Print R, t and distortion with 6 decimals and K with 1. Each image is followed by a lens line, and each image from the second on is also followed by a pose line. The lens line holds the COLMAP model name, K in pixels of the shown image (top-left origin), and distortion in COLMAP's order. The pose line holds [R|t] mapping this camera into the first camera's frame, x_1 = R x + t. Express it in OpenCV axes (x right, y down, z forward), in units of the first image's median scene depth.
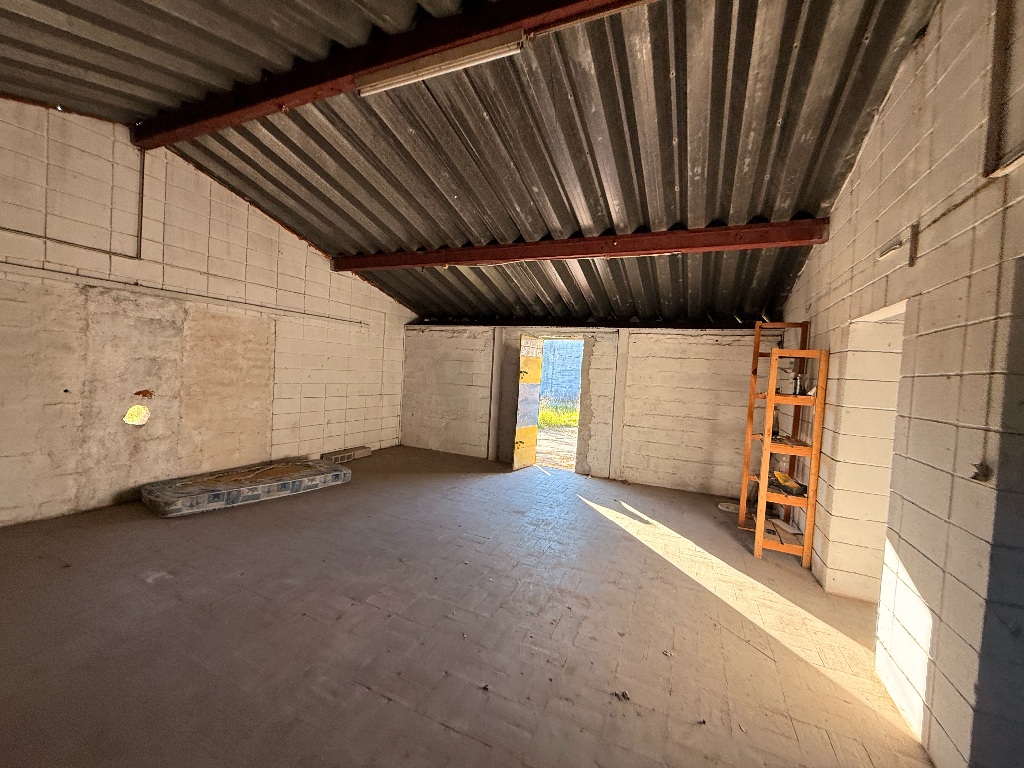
lens RADIAL K [[412.7, 0, 508.7], [0, 412.7, 383.8], [0, 0, 1]] dist [-0.002072, 0.000091]
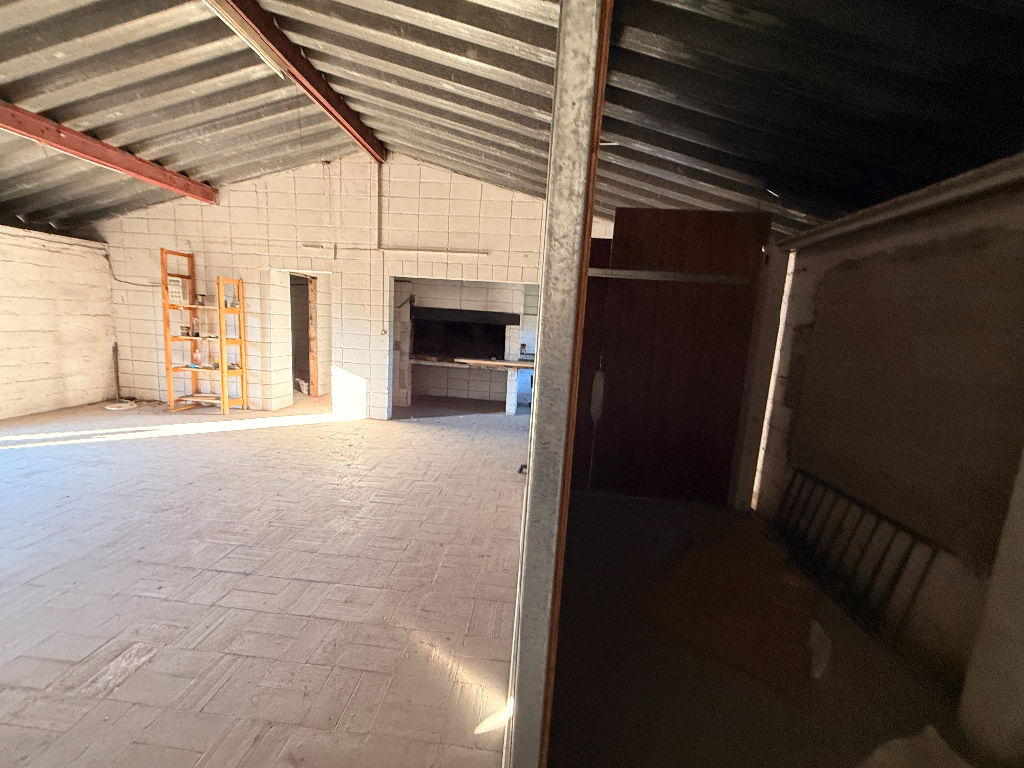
lens RADIAL K [[412.7, 0, 508.7], [0, 412.7, 384.8], [0, 0, 1]] dist [-0.002072, 0.000091]
pose [[-0.343146, -0.216298, 0.914038, -0.769830], [-0.054049, 0.976059, 0.210684, -0.049992], [-0.937726, 0.022893, -0.346621, 0.351462]]
